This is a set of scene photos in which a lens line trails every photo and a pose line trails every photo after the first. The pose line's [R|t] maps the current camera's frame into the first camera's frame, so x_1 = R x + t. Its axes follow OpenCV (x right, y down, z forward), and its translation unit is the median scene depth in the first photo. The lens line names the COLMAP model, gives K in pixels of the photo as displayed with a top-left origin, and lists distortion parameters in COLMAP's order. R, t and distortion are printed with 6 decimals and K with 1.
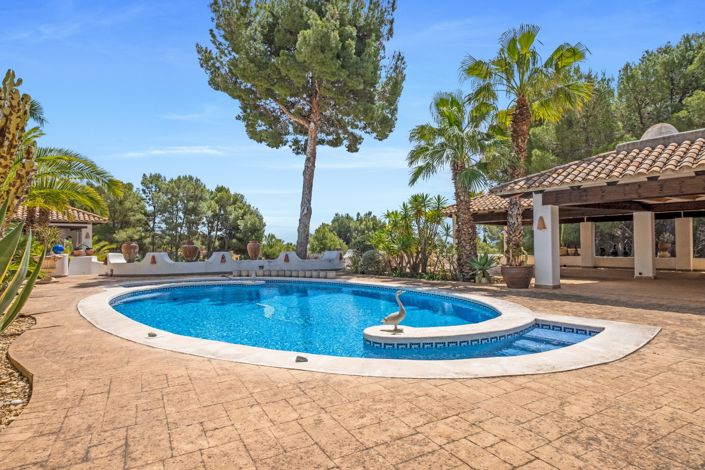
lens RADIAL K [[371.6, 0, 348.9], [0, 371.6, 233.4], [0, 0, 1]] dist [-0.021780, 0.000139]
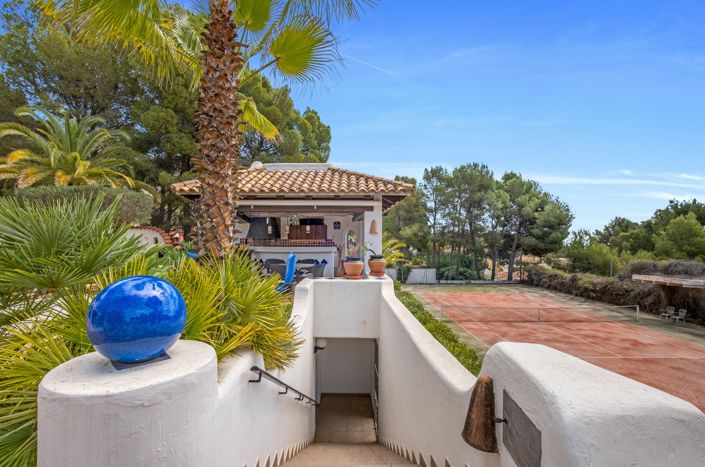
lens RADIAL K [[319.1, 0, 348.9], [0, 319.1, 235.9], [0, 0, 1]] dist [0.004454, -0.001059]
pose [[0.758894, 0.003287, -0.651206, -0.160578], [0.006469, 0.999900, 0.012585, 0.003726], [0.651182, -0.013763, 0.758797, 0.228497]]
